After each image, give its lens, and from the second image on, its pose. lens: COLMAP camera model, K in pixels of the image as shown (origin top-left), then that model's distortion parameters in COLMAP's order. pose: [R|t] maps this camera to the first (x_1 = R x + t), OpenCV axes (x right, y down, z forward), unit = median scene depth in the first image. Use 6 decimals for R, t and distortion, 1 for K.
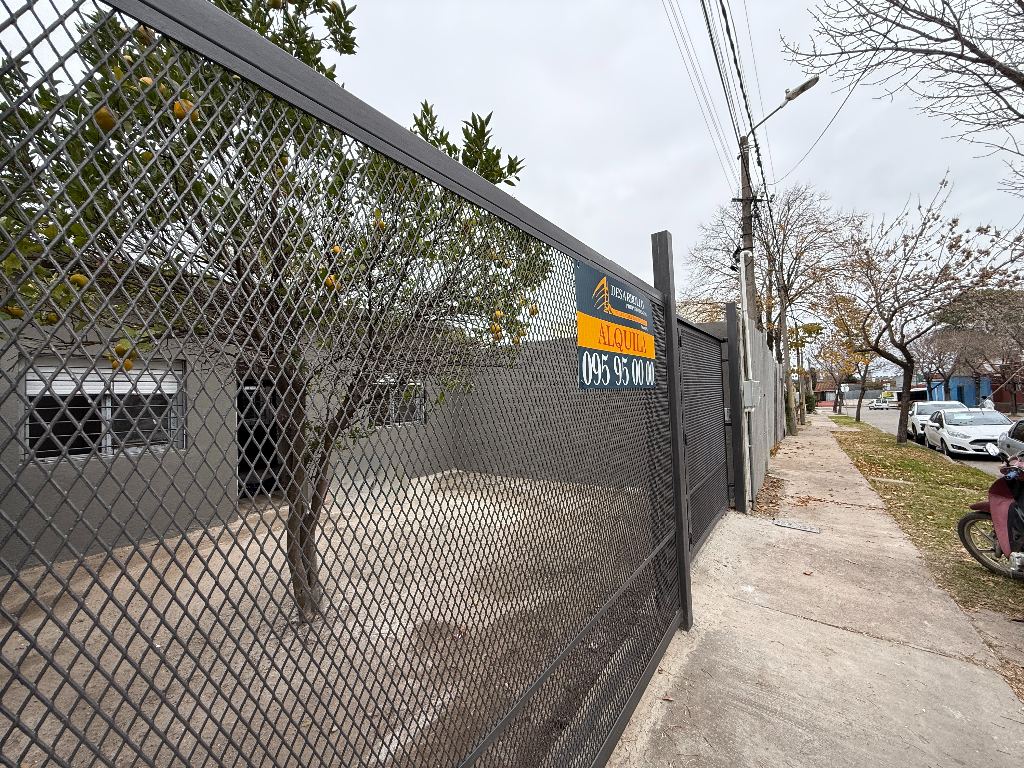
lens RADIAL K [[402.7, 0, 513.3], [0, 402.7, 380.3], [0, 0, 1]] dist [-0.000864, -0.000833]
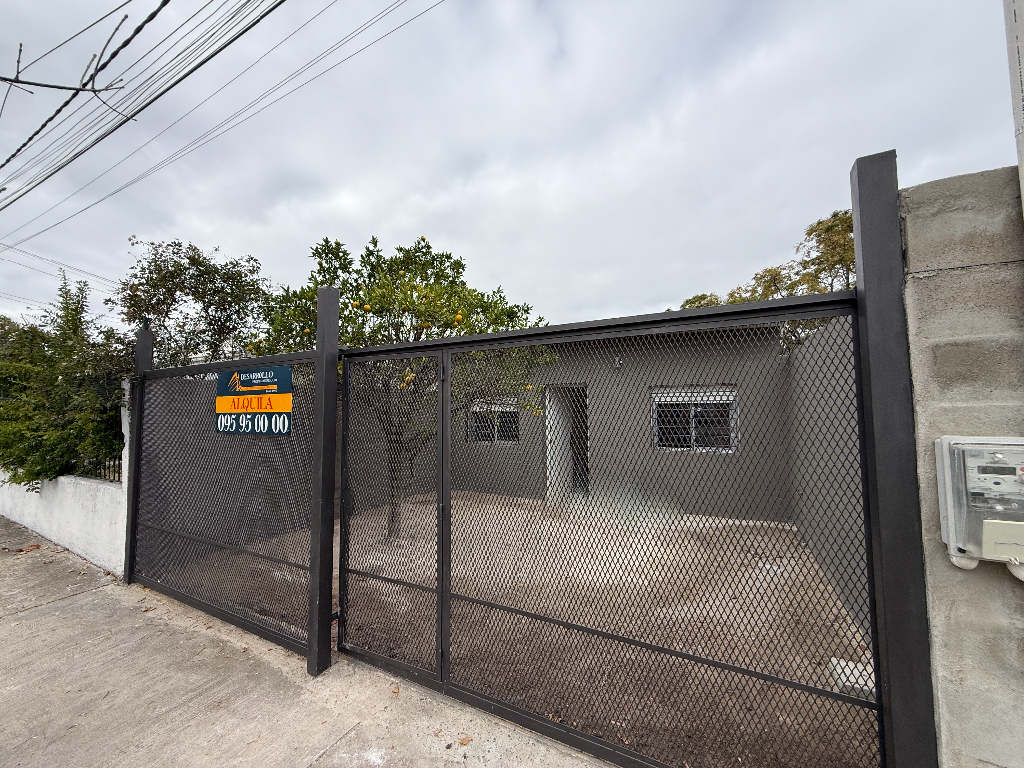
lens RADIAL K [[402.7, 0, 511.3], [0, 402.7, 387.0], [0, 0, 1]] dist [-0.000864, -0.000833]
pose [[0.132999, -0.031768, -0.990607, 2.111711], [0.034734, 0.999022, -0.027374, -0.090560], [0.990507, -0.030766, 0.133972, 1.903479]]
